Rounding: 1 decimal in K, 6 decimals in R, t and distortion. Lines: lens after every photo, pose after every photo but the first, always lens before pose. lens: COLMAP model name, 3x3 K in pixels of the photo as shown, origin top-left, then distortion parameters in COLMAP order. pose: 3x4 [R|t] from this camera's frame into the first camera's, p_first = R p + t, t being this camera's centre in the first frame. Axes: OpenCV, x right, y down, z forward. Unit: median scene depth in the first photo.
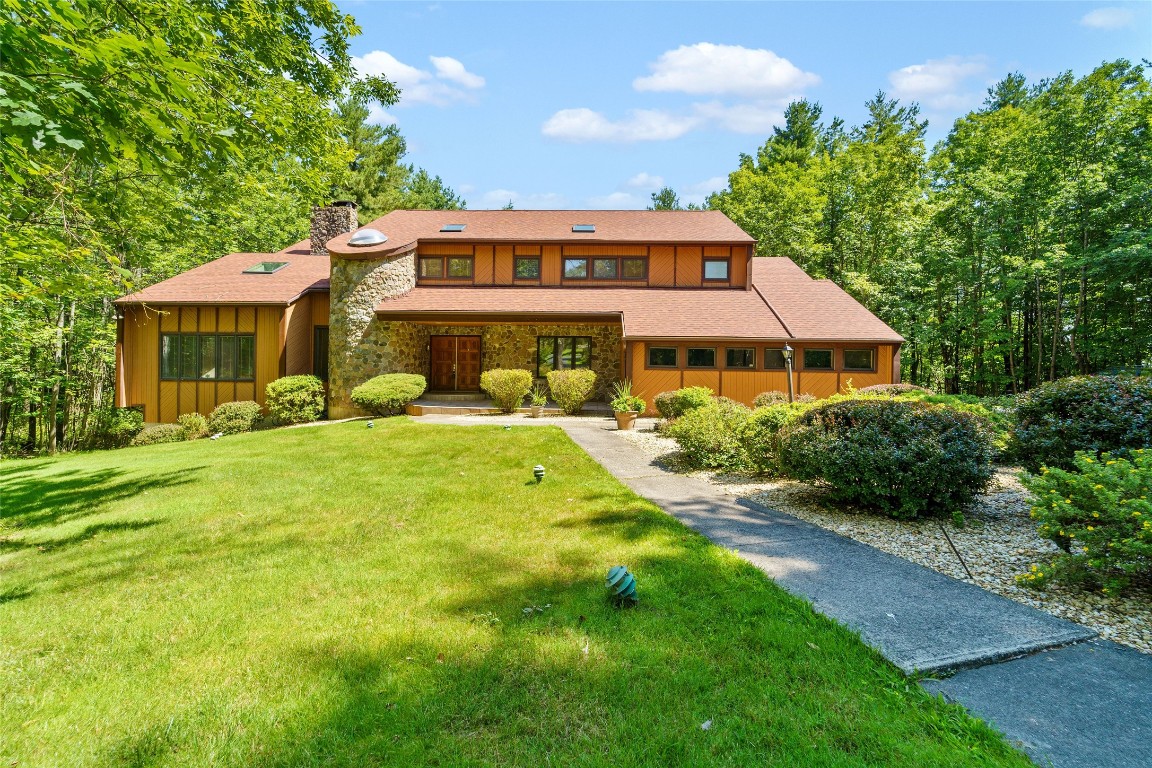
lens RADIAL K [[473.1, 0, 576.1], [0, 473.1, 414.4], [0, 0, 1]] dist [0.001756, 0.000003]
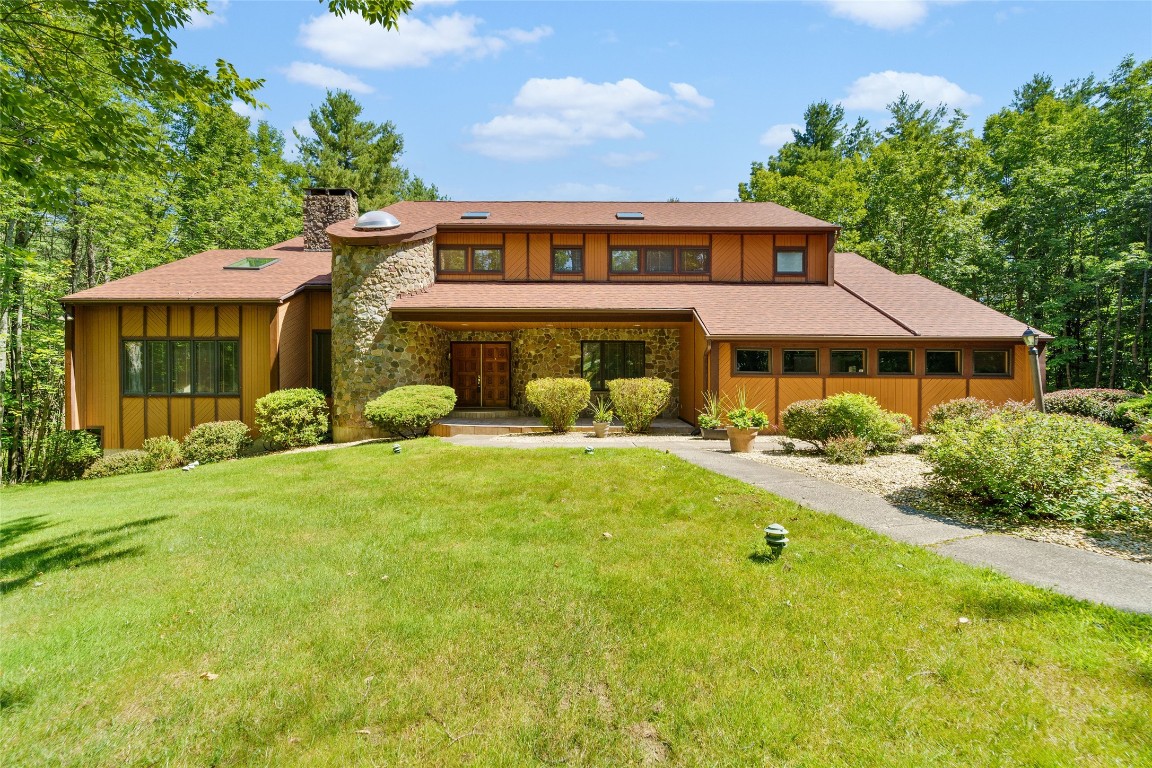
lens RADIAL K [[461.1, 0, 576.3], [0, 461.1, 440.5], [0, 0, 1]] dist [-0.000818, -0.000114]
pose [[0.999464, -0.011091, 0.030796, -0.124397], [0.010649, 0.999838, 0.014479, 0.000360], [-0.030952, -0.014144, 0.999421, 0.184775]]
